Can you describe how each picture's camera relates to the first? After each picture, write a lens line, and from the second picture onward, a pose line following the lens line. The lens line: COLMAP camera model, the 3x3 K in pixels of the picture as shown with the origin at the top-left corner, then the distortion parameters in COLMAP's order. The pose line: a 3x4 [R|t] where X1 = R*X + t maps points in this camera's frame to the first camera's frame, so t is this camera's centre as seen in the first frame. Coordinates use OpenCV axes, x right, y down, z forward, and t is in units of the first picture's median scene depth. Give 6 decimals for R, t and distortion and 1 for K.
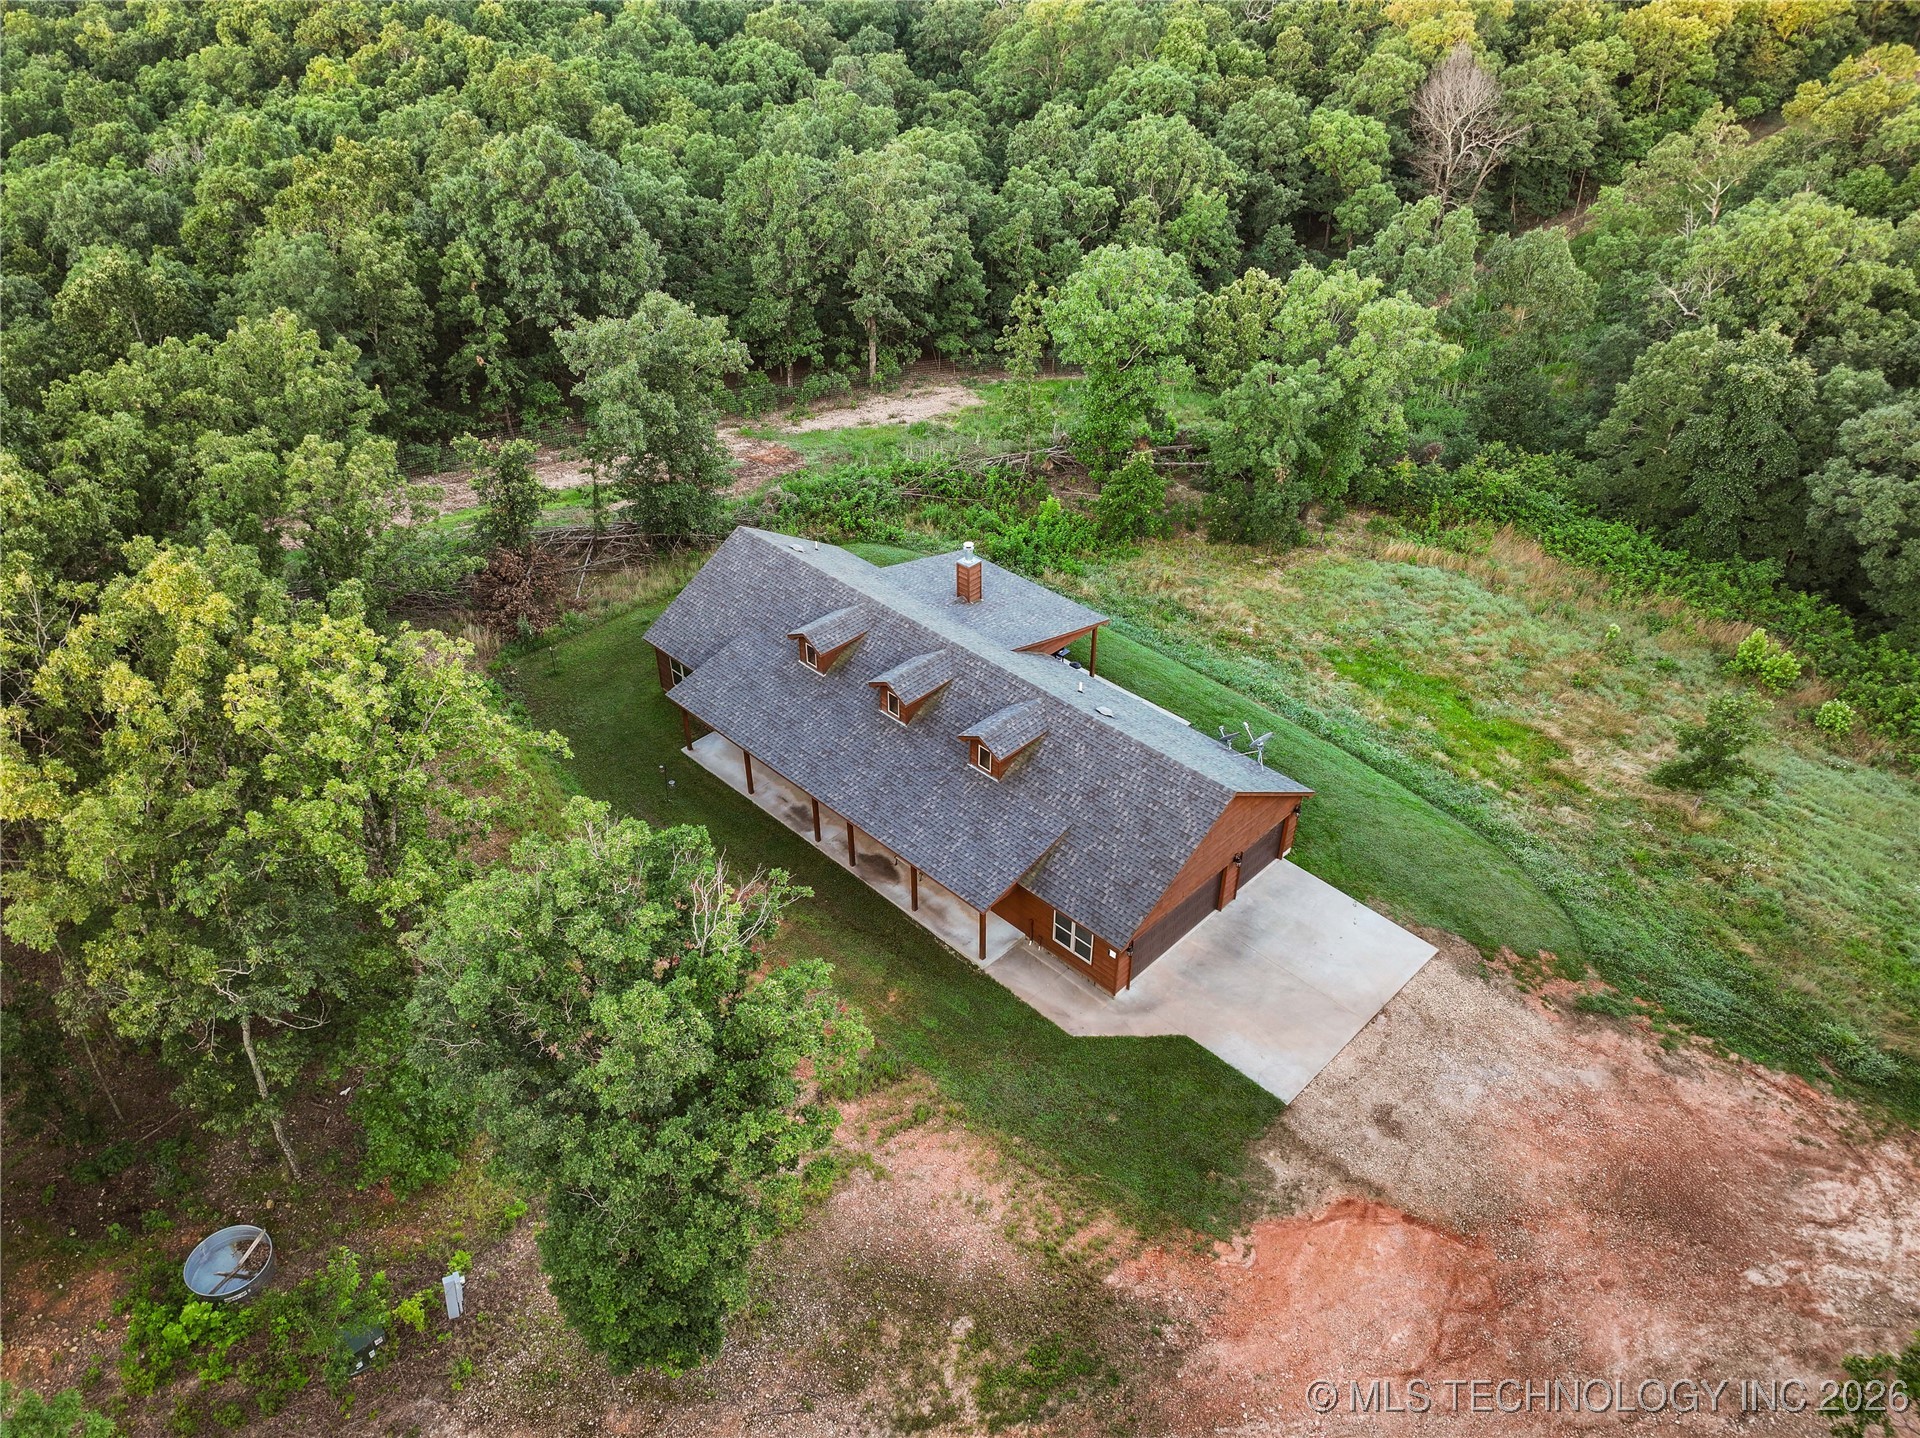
lens RADIAL K [[1356.2, 0, 956.4], [0, 1356.2, 719.2], [0, 0, 1]] dist [-0.012914, 0.029229]
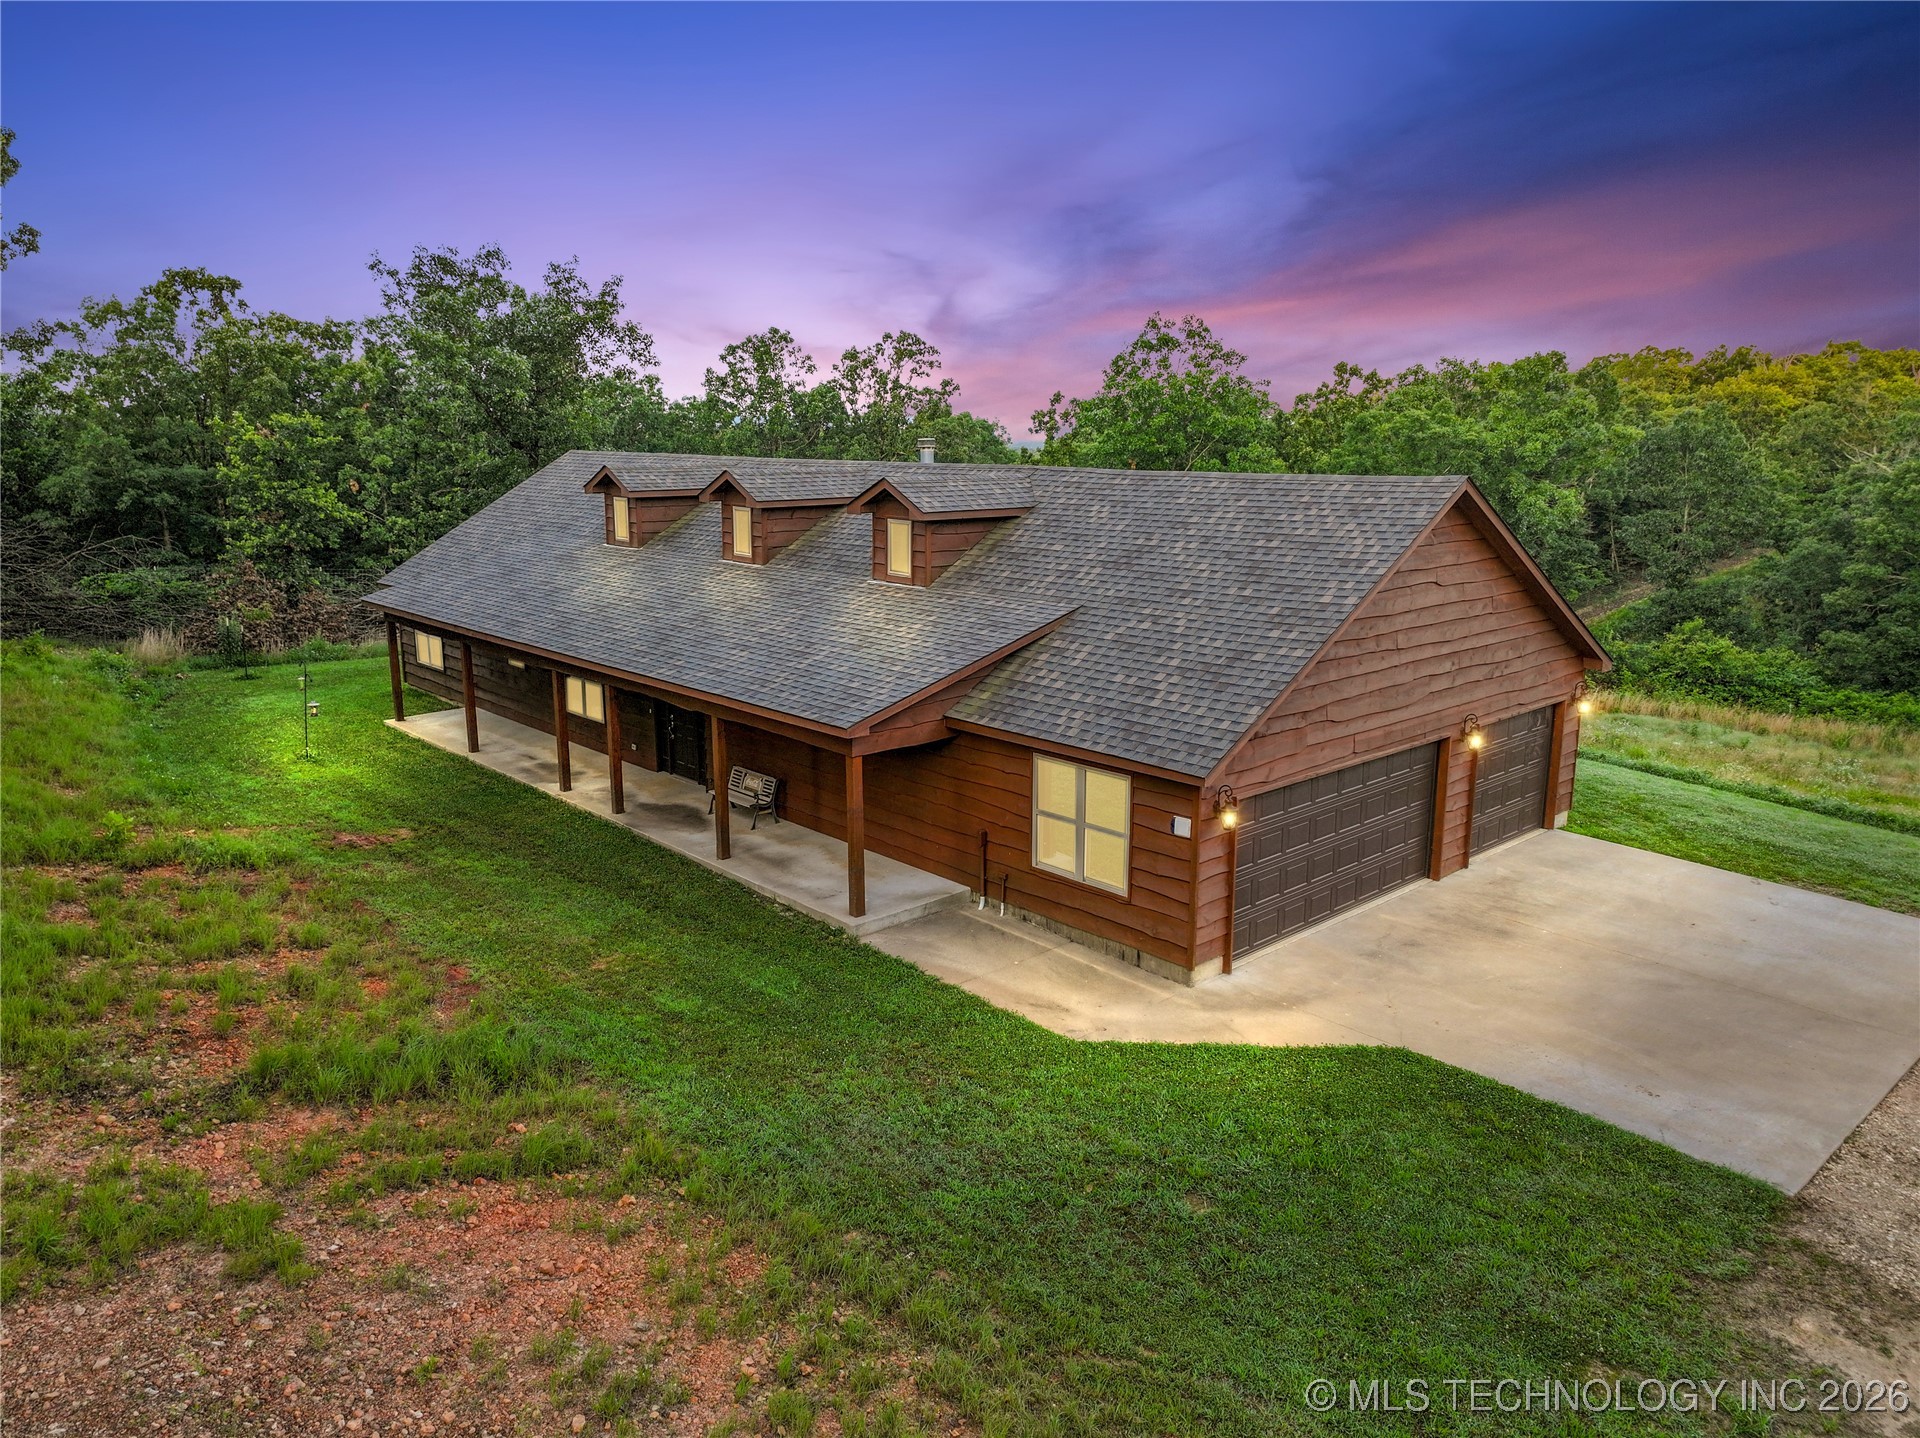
lens RADIAL K [[1356.2, 0, 961.5], [0, 1356.2, 716.1], [0, 0, 1]] dist [-0.012914, 0.029229]
pose [[0.998782, 0.015079, -0.046985, 0.068085], [-0.032808, 0.914151, -0.404044, 0.283345], [0.036858, 0.405093, 0.913532, 0.612853]]
